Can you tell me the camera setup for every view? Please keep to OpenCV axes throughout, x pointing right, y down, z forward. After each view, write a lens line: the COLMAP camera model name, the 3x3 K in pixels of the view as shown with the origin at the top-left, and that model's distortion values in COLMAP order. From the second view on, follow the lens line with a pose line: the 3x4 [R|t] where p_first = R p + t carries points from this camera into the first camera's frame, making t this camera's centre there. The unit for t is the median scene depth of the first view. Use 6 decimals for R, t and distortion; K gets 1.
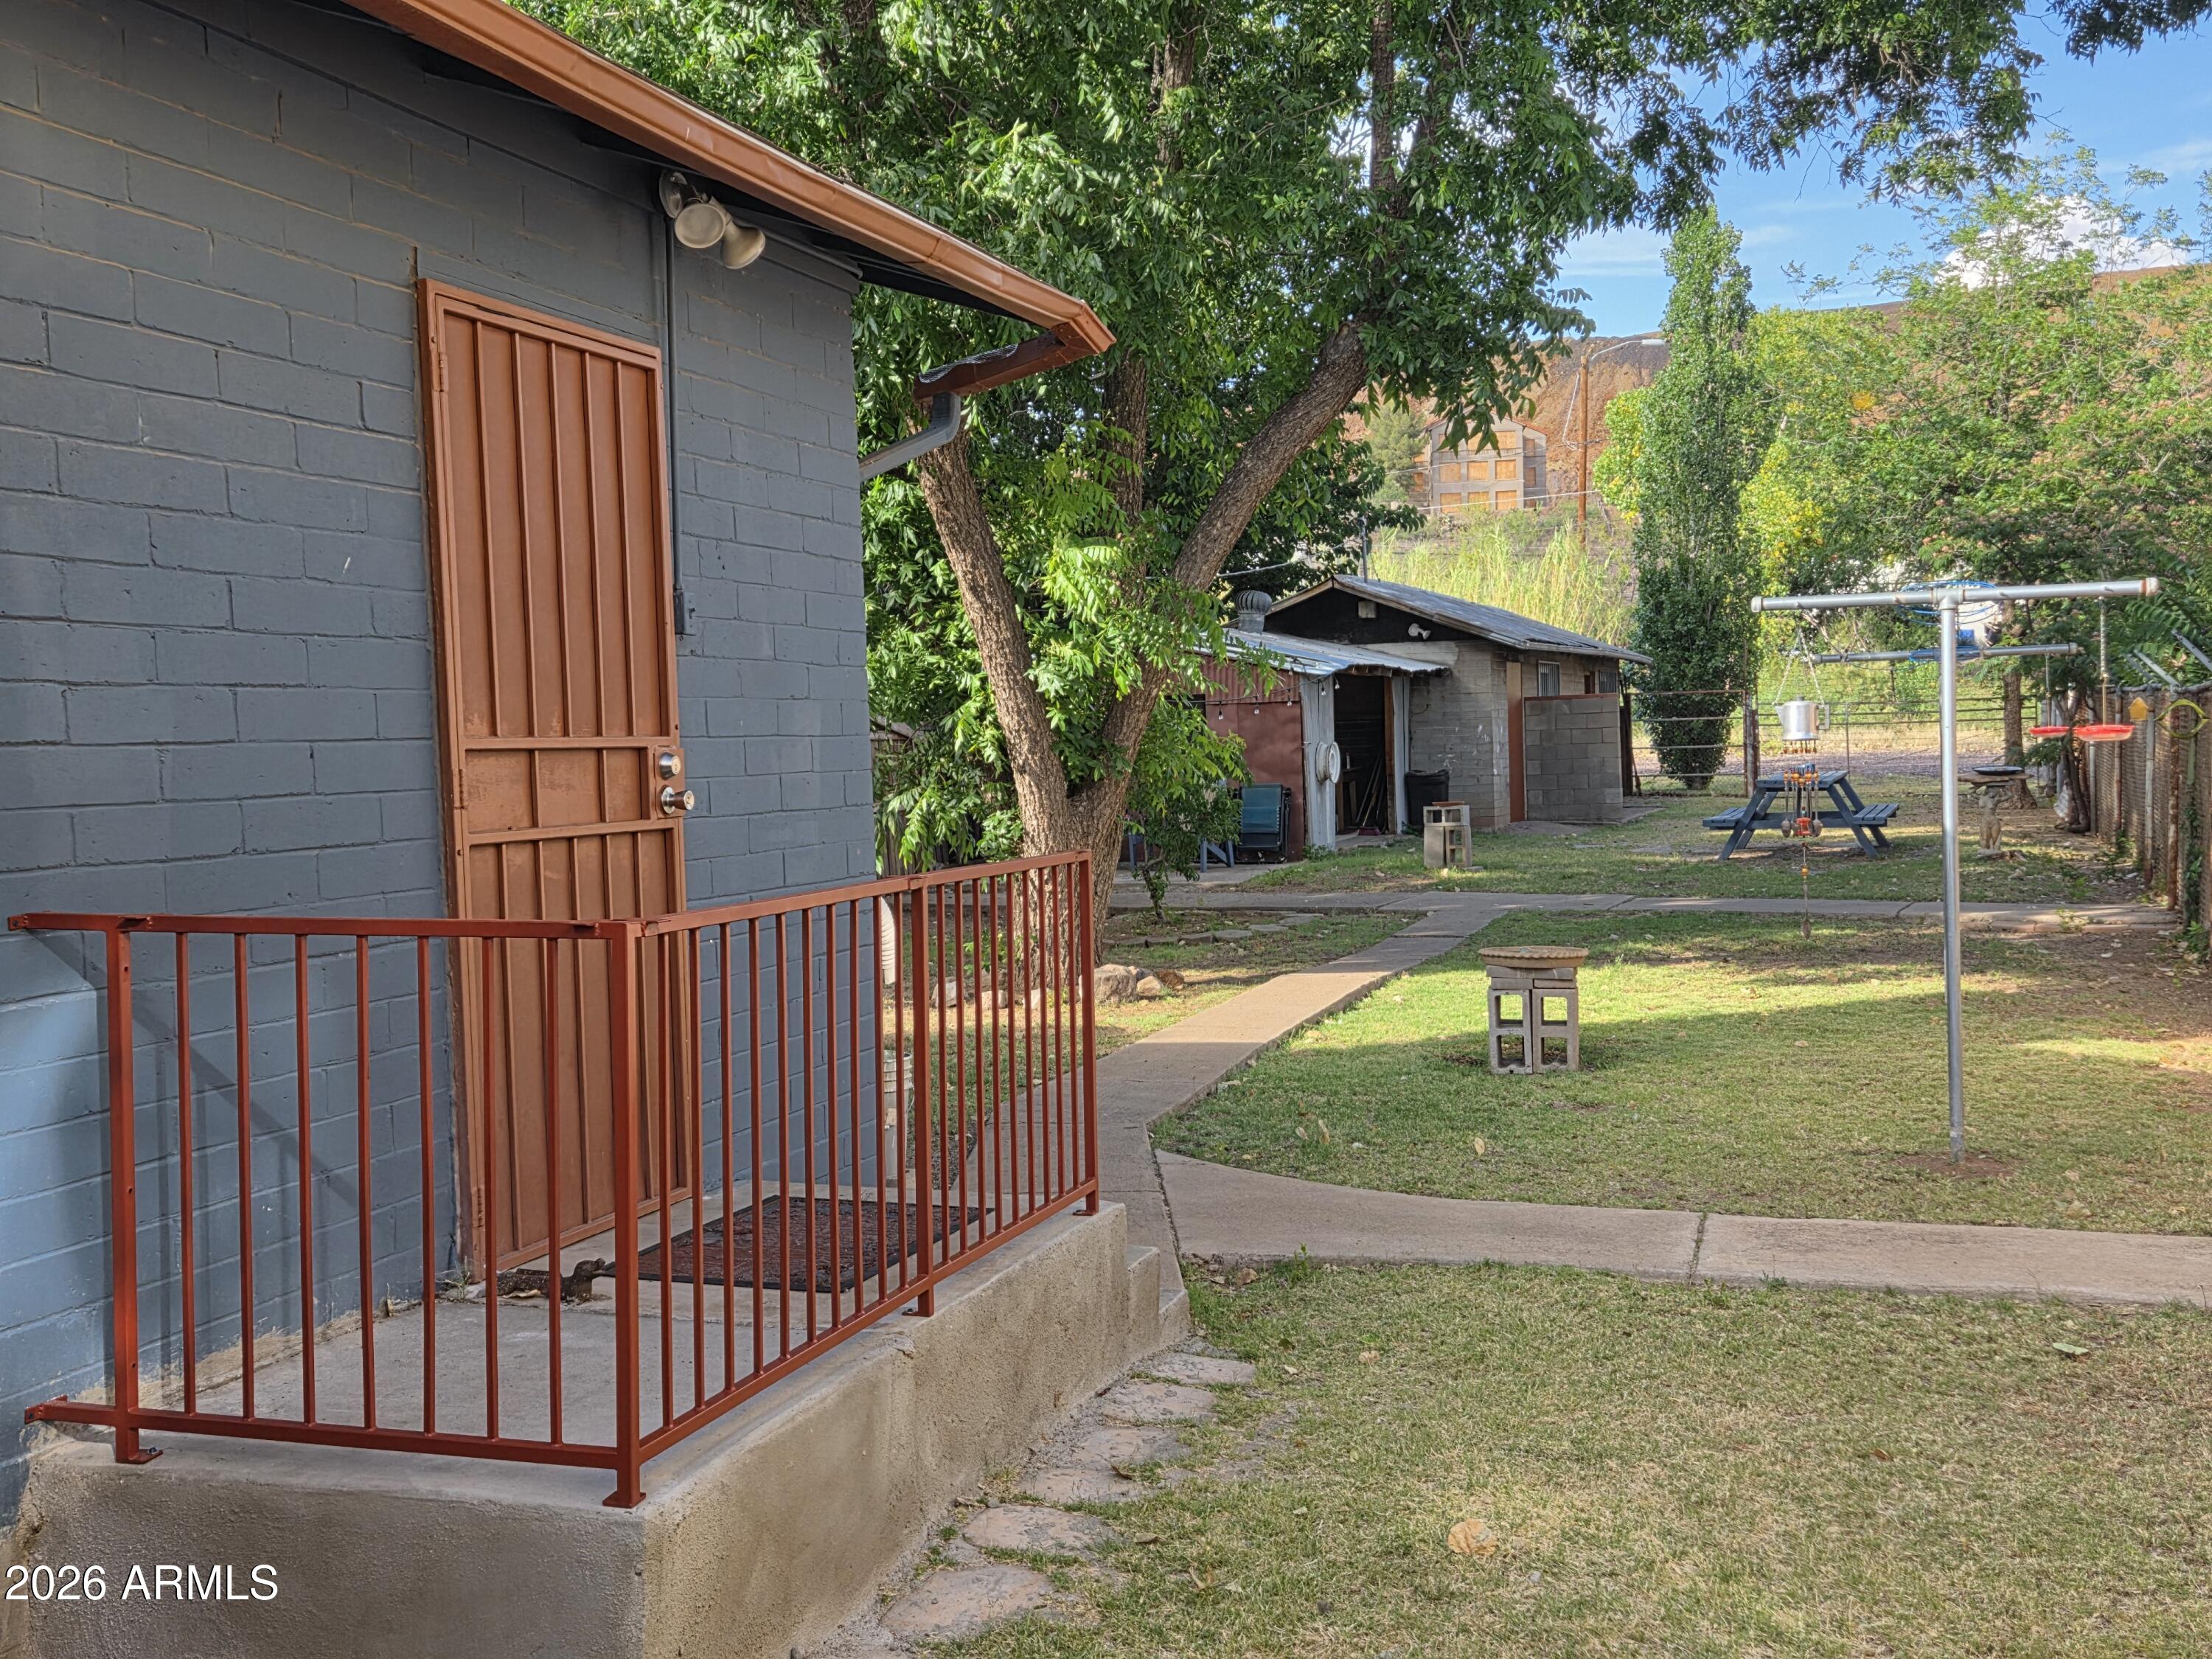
lens RADIAL K [[2291.4, 0, 1106.0], [0, 2291.4, 829.5], [0, 0, 1]] dist [0.094912, -0.117888]
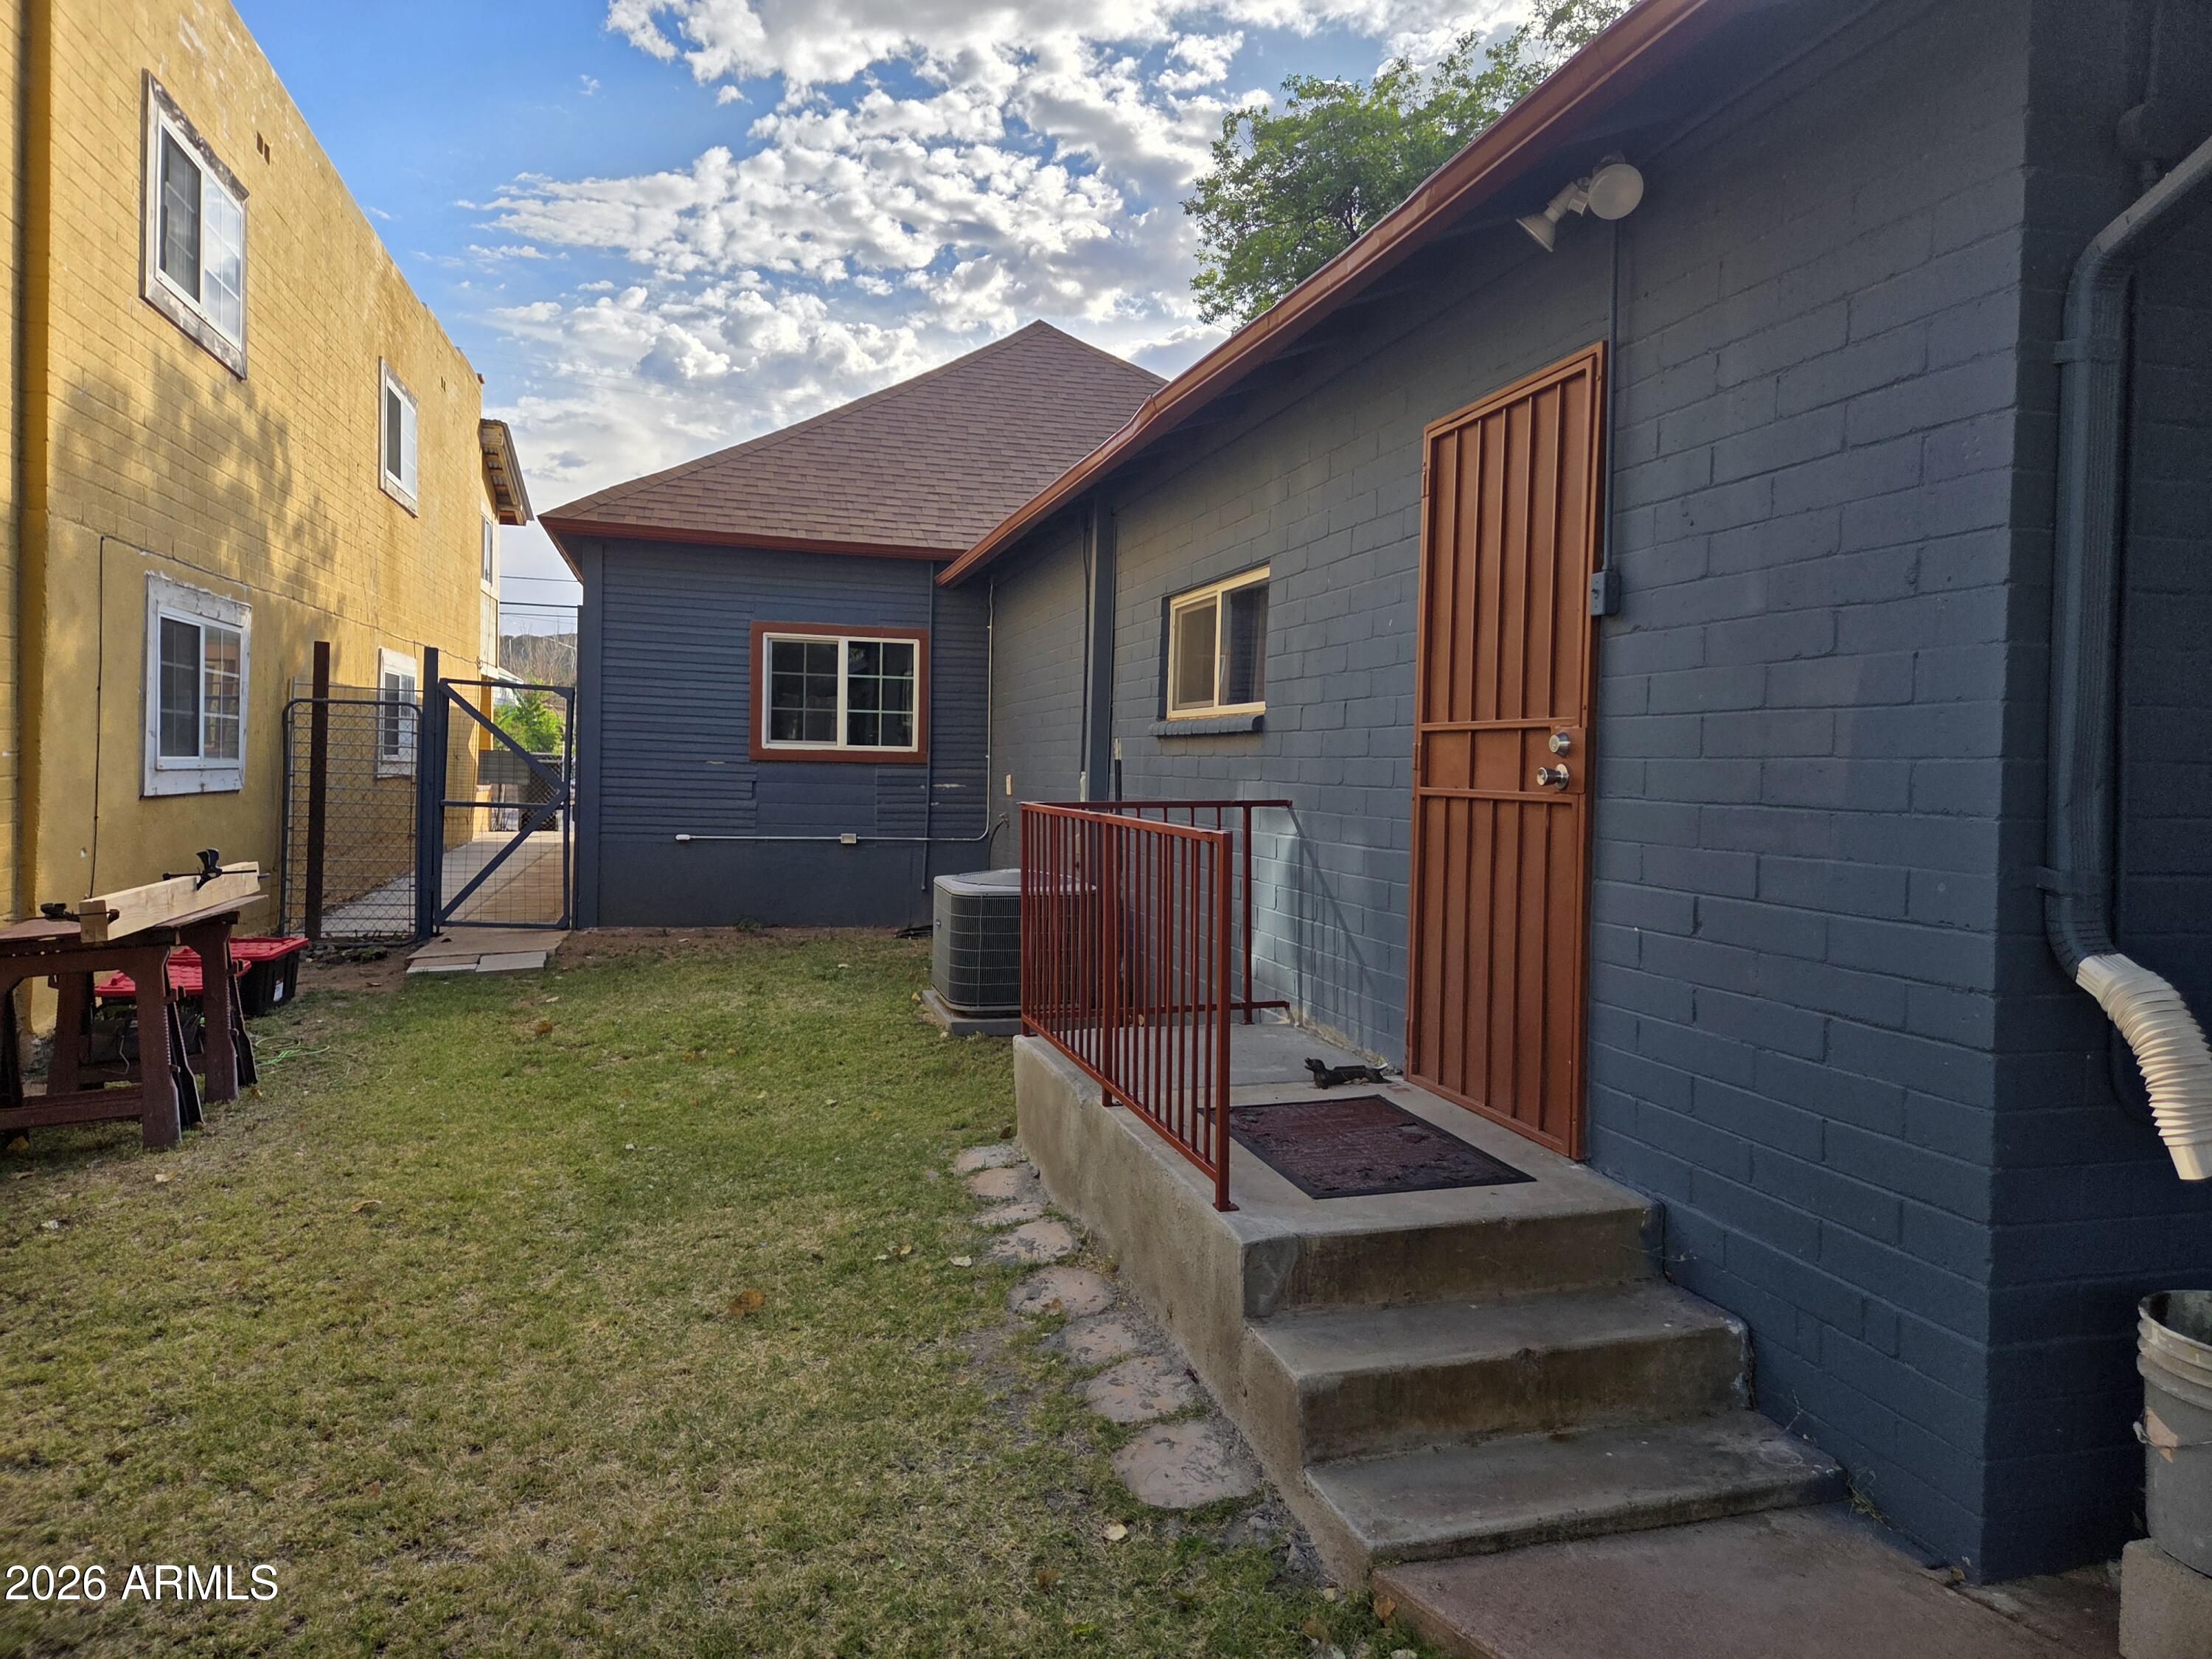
lens RADIAL K [[1520.8, 0, 1106.0], [0, 1520.8, 829.5], [0, 0, 1]] dist [0.039582, -0.000856]
pose [[-0.832955, 0.027503, -0.552656, 0.162228], [-0.024377, 0.995970, 0.086306, -0.018883], [0.552803, 0.085361, -0.828929, 0.631046]]
